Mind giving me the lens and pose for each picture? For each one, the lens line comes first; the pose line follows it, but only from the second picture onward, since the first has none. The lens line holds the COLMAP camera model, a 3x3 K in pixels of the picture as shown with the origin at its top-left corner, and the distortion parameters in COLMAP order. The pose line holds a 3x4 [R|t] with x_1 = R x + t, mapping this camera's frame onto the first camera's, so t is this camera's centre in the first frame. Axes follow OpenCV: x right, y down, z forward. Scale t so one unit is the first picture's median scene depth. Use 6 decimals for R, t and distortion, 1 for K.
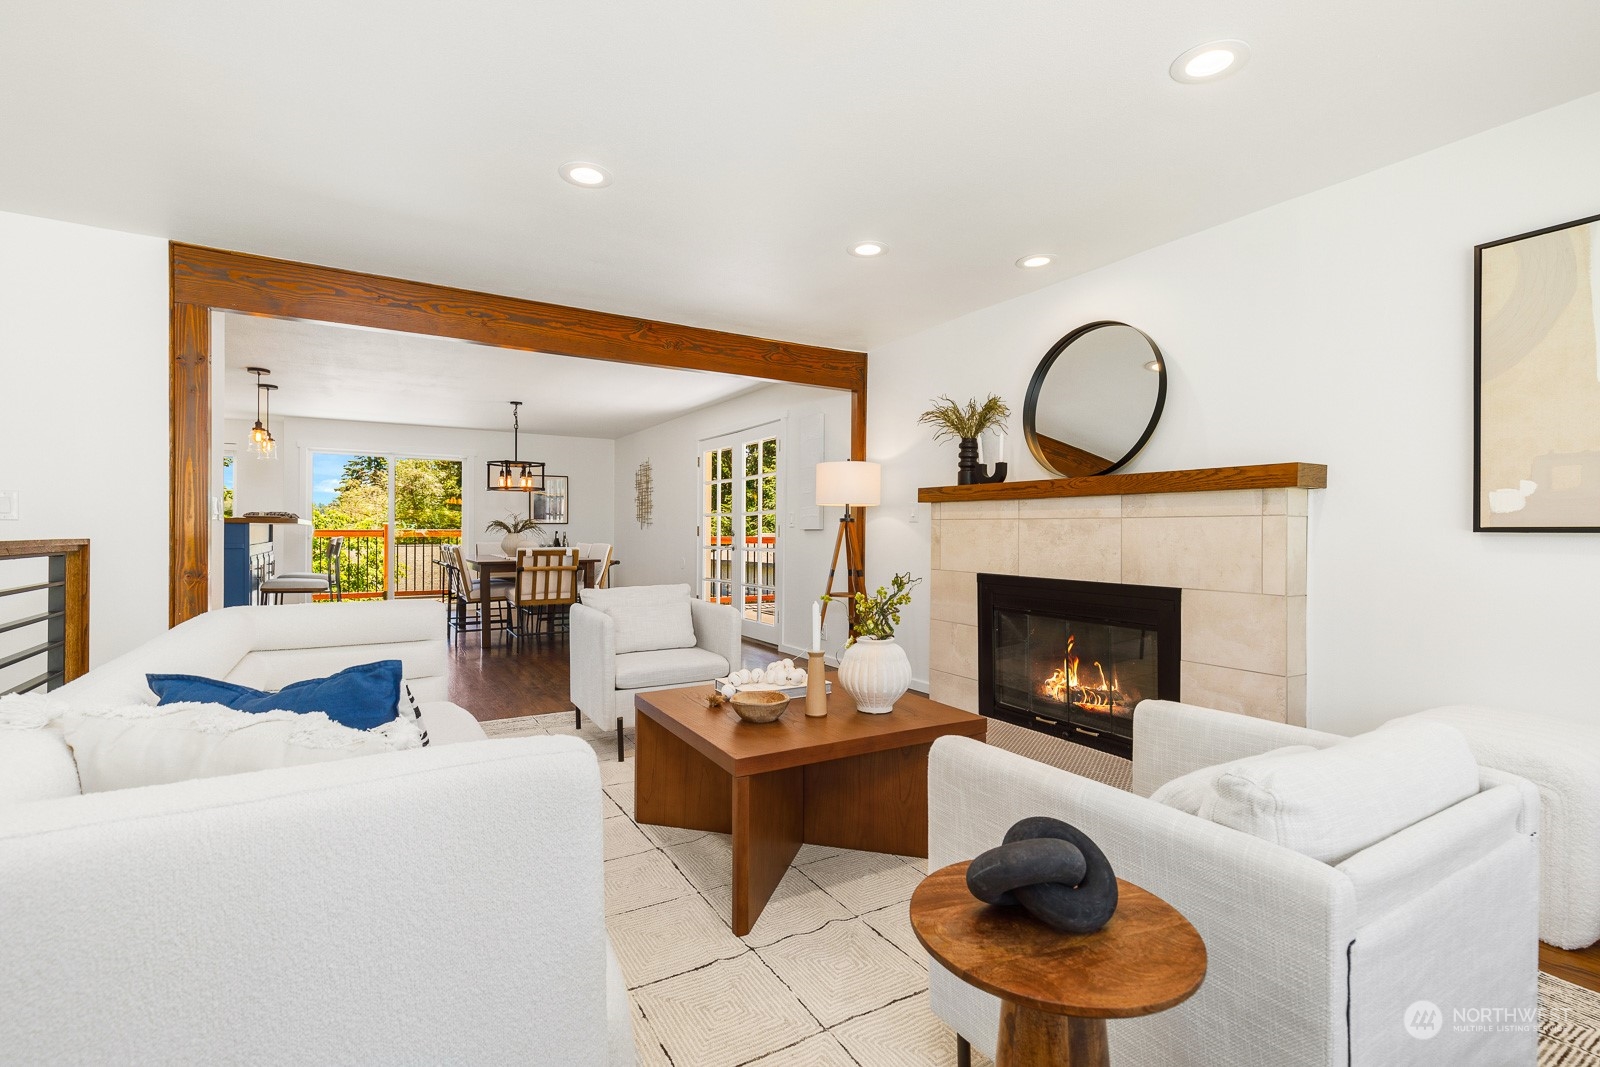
lens RADIAL K [[726.4, 0, 792.9], [0, 726.4, 535.5], [0, 0, 1]] dist [-0.002278, -0.003826]
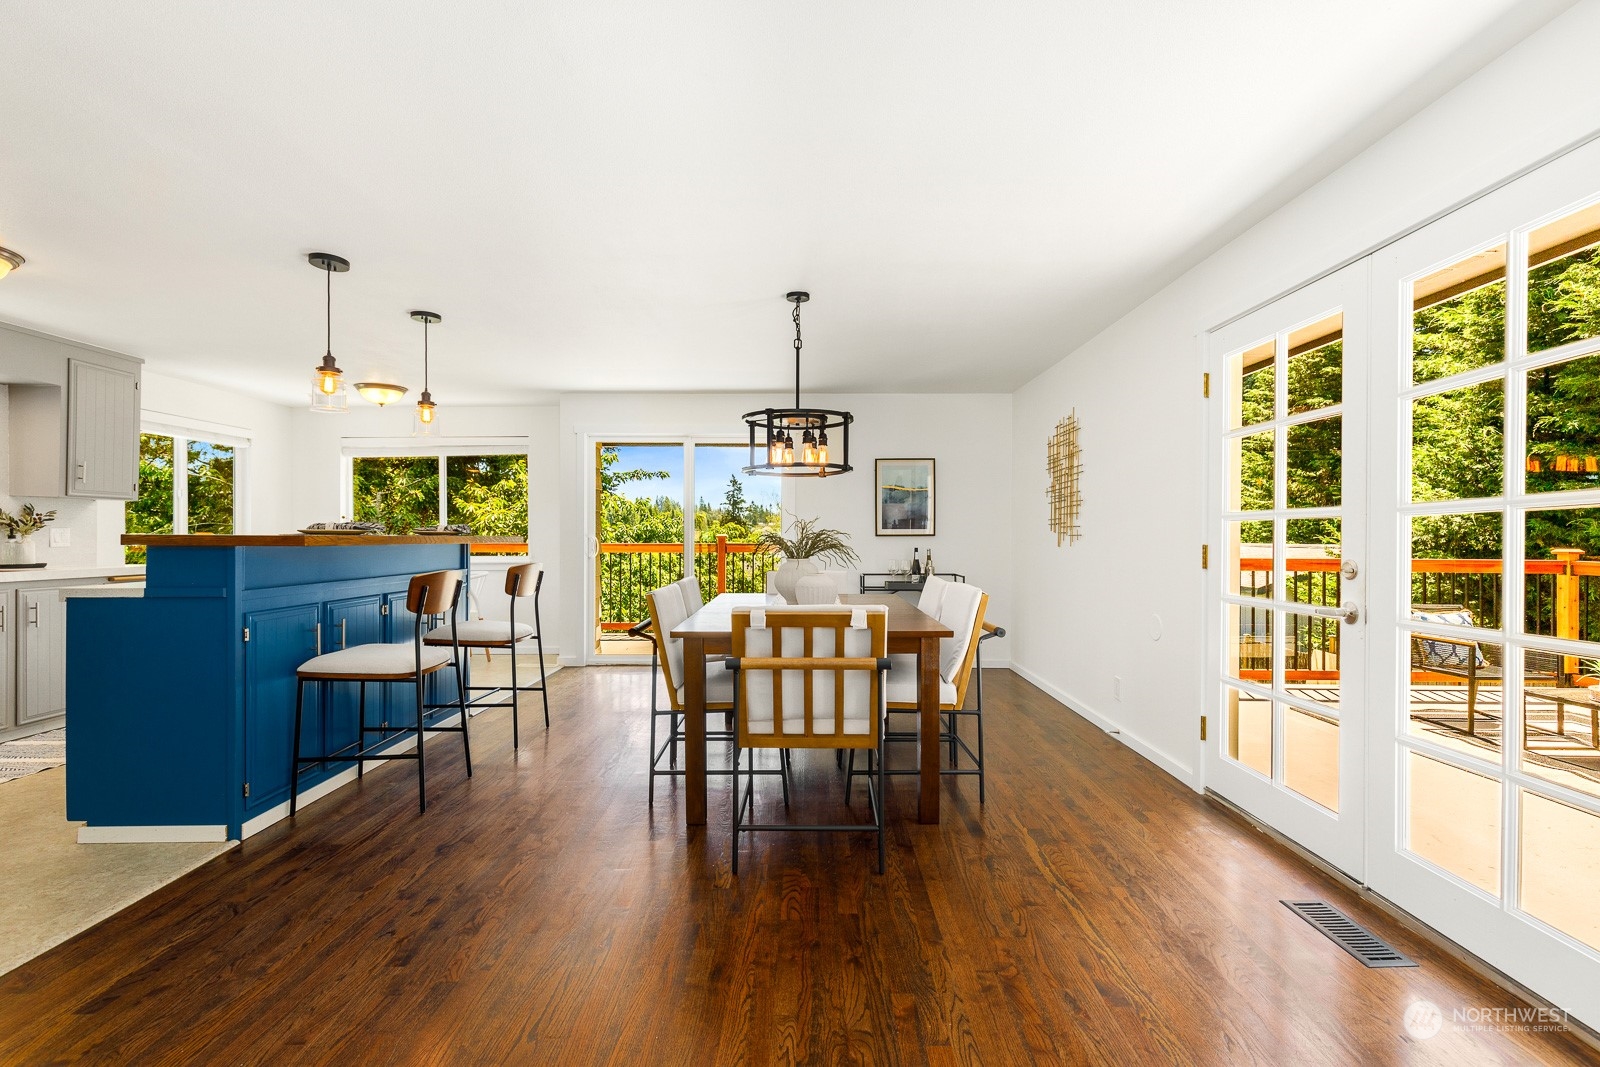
lens RADIAL K [[726.4, 0, 799.5], [0, 726.4, 536.6], [0, 0, 1]] dist [-0.002278, -0.003826]
pose [[0.856023, -0.002342, -0.516932, -0.226777], [-0.001487, 0.999974, -0.006992, -0.027167], [0.516936, 0.006754, 0.855998, 1.053190]]
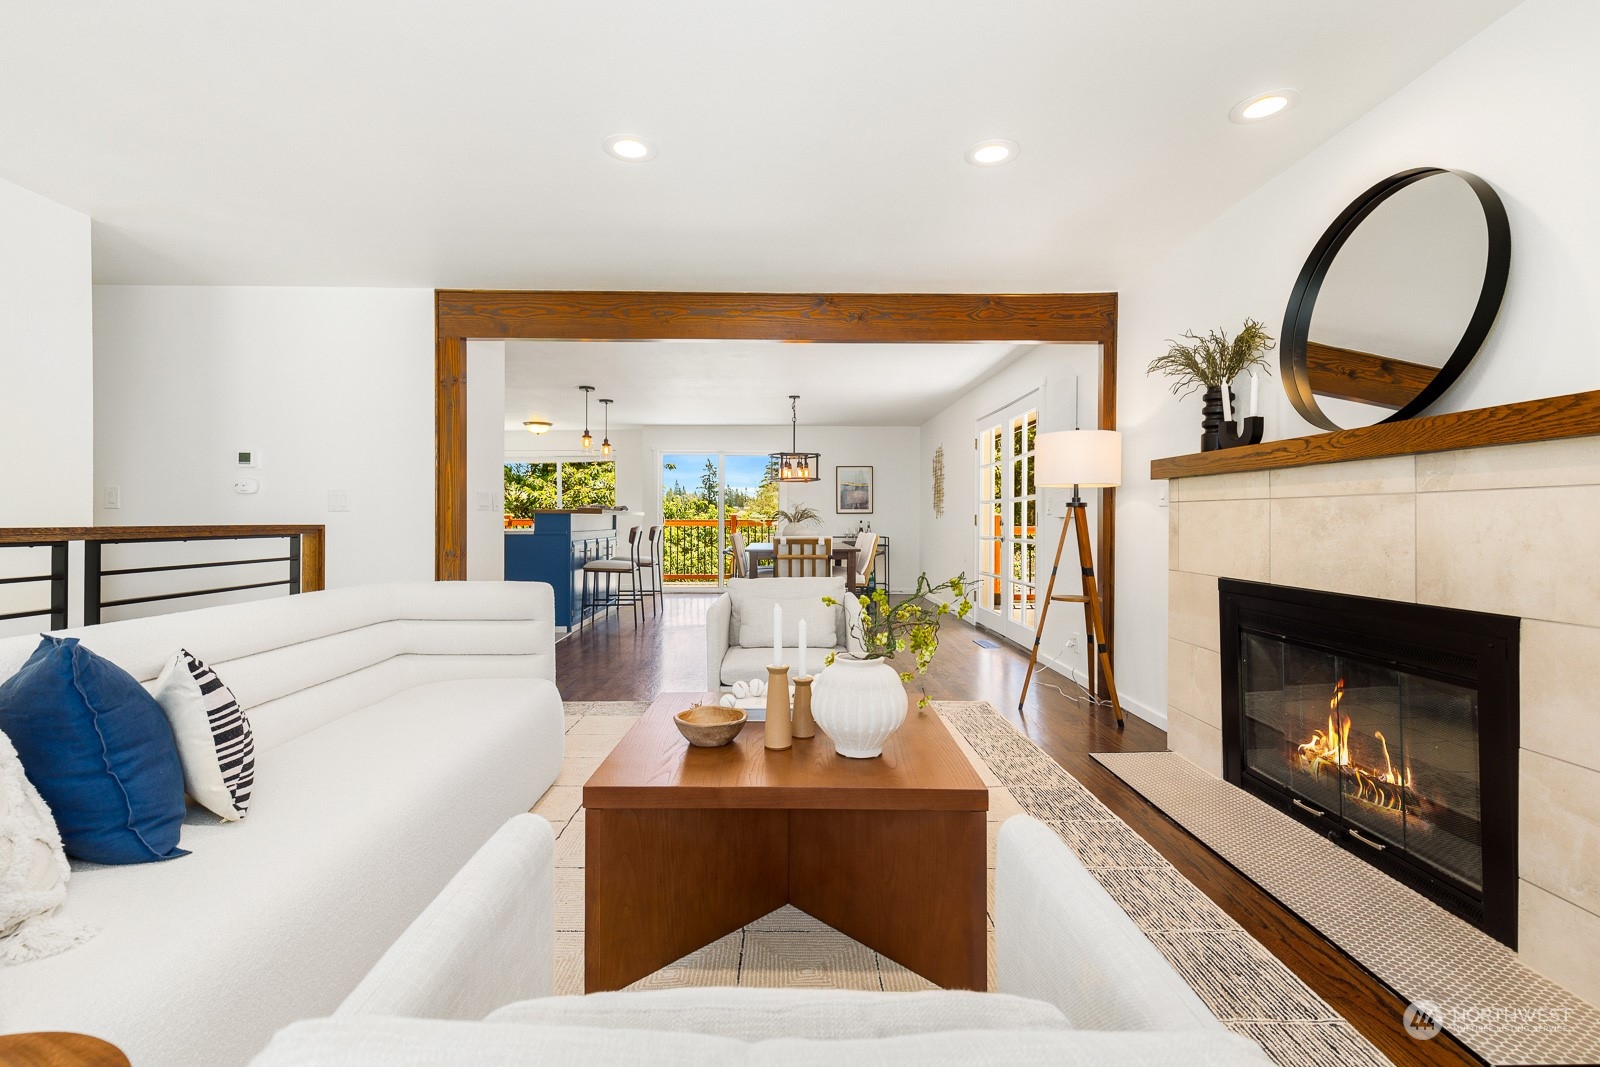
lens RADIAL K [[726.4, 0, 778.4], [0, 726.4, 522.0], [0, 0, 1]] dist [-0.002278, -0.003826]
pose [[0.858654, -0.000469, -0.512555, 0.241569], [-0.002437, 0.999985, -0.004998, 0.003052], [0.512549, 0.005541, 0.858640, 0.175086]]
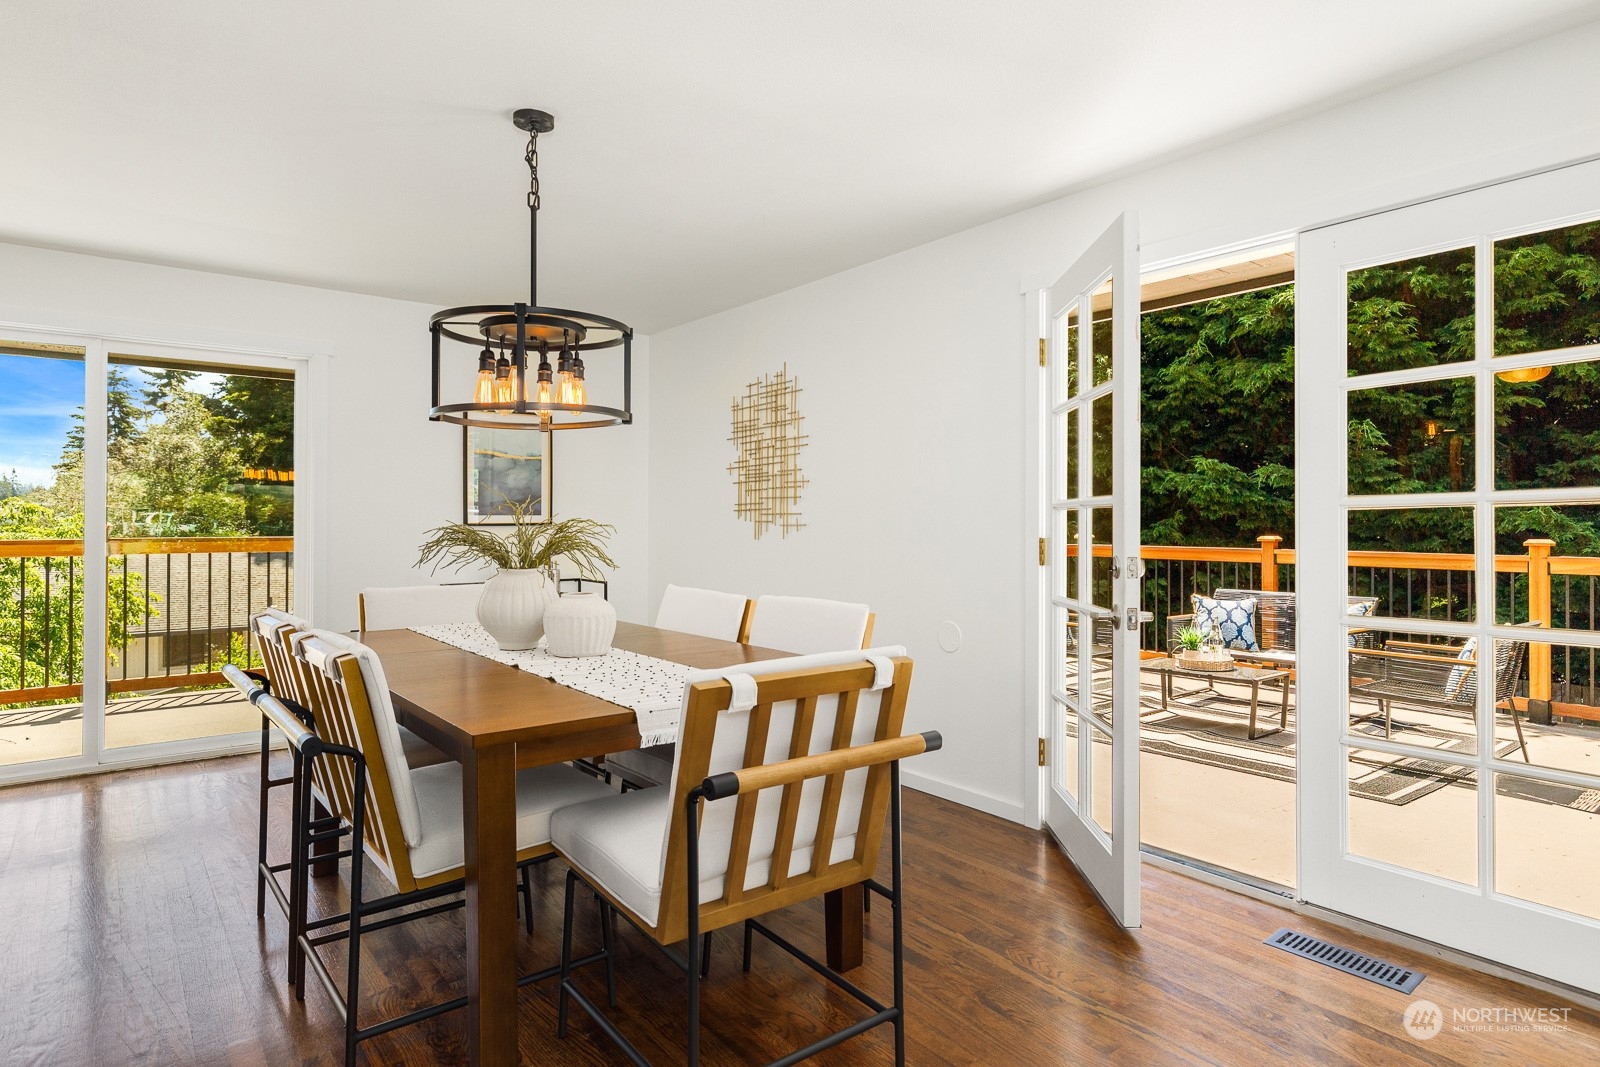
lens RADIAL K [[897.9, 0, 799.6], [0, 897.9, 524.3], [0, 0, 1]] dist [0.003592, 0.000622]
pose [[0.992085, -0.005920, 0.125427, -0.587597], [0.006096, 0.999981, -0.001020, -0.037847], [-0.125418, 0.001777, 0.992102, 1.154853]]
